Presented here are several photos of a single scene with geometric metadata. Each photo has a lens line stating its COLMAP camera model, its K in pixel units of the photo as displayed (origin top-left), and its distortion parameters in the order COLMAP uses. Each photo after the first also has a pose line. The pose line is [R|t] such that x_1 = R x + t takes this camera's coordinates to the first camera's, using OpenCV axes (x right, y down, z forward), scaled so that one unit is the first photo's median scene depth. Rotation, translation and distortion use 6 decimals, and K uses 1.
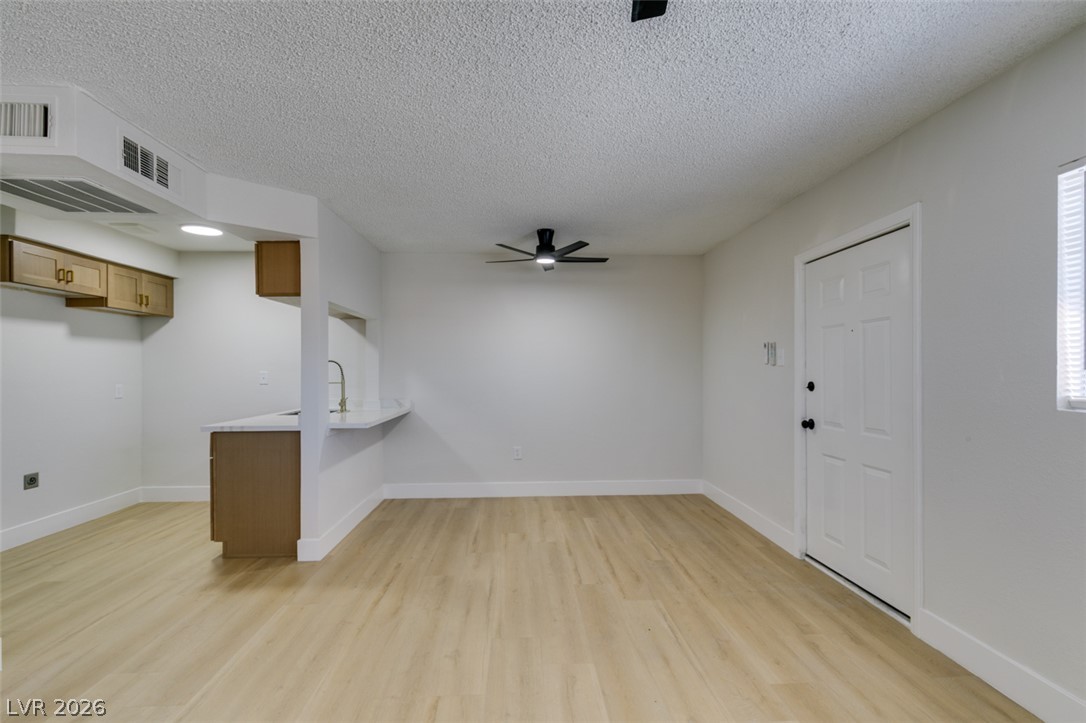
lens RADIAL K [[487.9, 0, 538.8], [0, 487.9, 370.2], [0, 0, 1]] dist [0.002932, -0.001532]
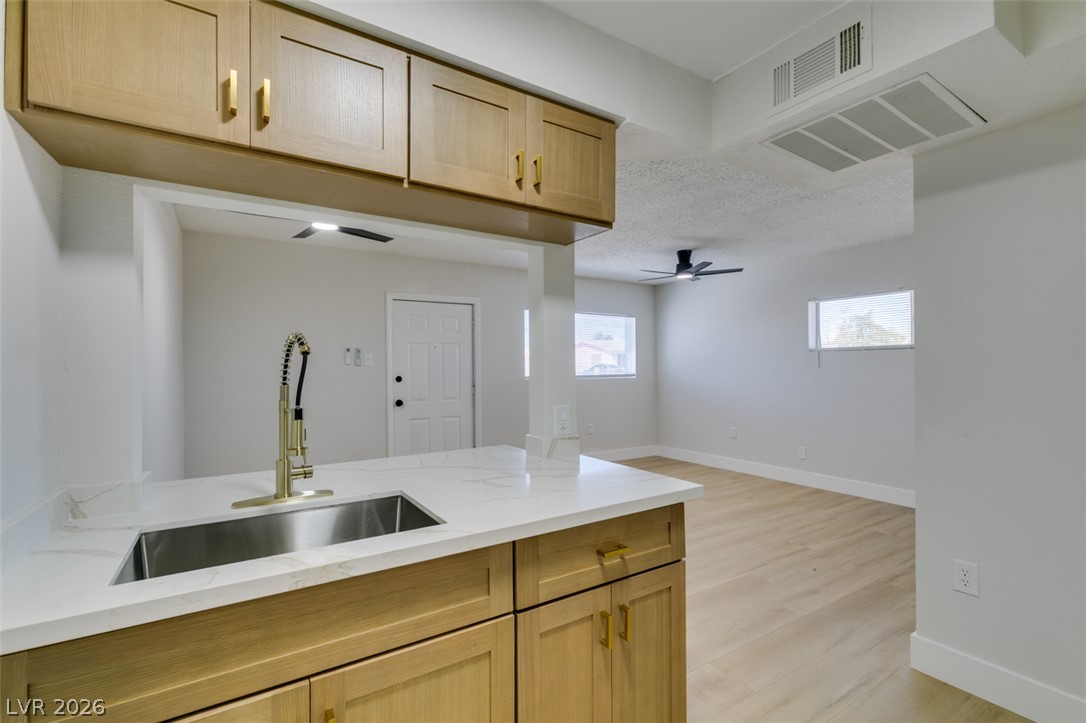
lens RADIAL K [[487.9, 0, 540.7], [0, 487.9, 363.4], [0, 0, 1]] dist [0.002932, -0.001532]
pose [[-0.494589, 0.012587, 0.869036, -0.926775], [0.010257, 0.999910, -0.008645, 0.000749], [-0.869067, 0.004638, -0.494673, 1.238481]]
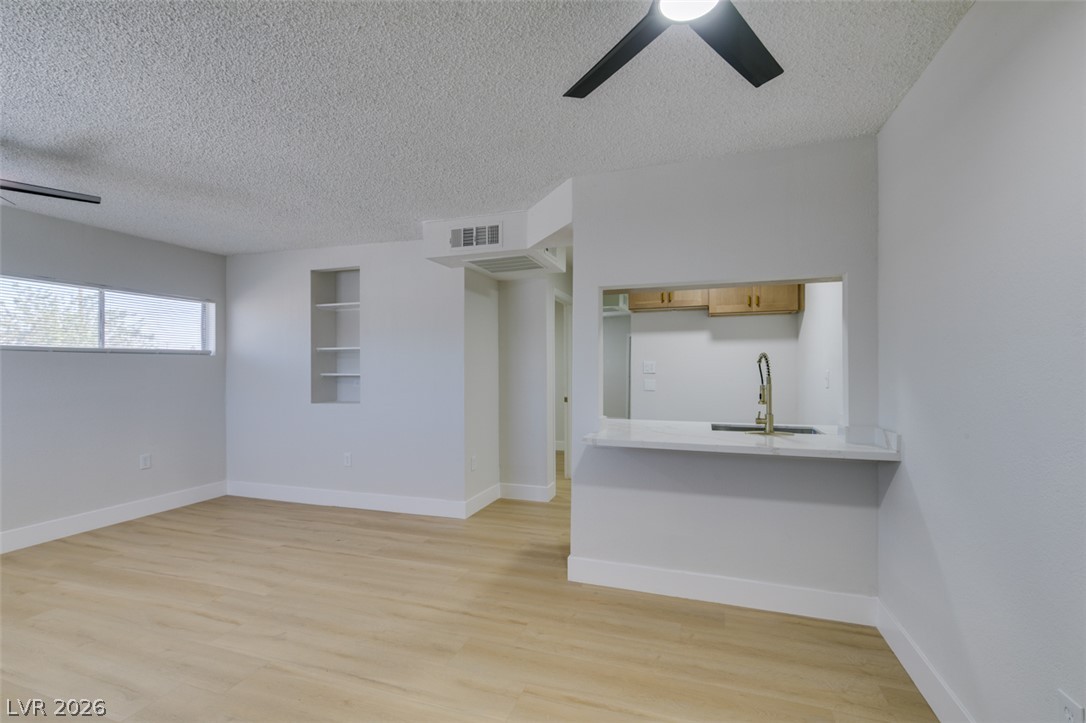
lens RADIAL K [[487.9, 0, 542.0], [0, 487.9, 368.4], [0, 0, 1]] dist [0.002932, -0.001532]
pose [[-0.367402, 0.003246, -0.930056, 0.369967], [0.001621, 0.999995, 0.002849, -0.004069], [0.930061, -0.000461, -0.367406, 1.173153]]
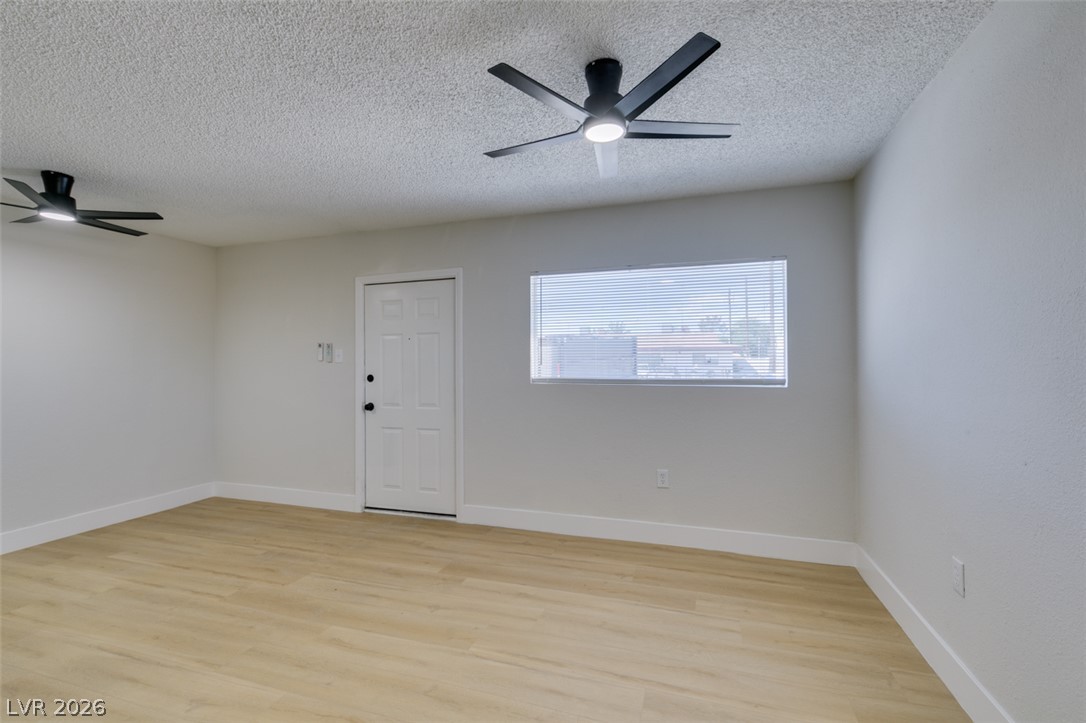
lens RADIAL K [[487.9, 0, 539.4], [0, 487.9, 359.1], [0, 0, 1]] dist [0.002932, -0.001532]
pose [[0.362715, 0.011509, 0.931829, -0.457656], [0.005093, 0.999884, -0.014332, 0.002386], [-0.931886, 0.009944, 0.362615, 0.083581]]
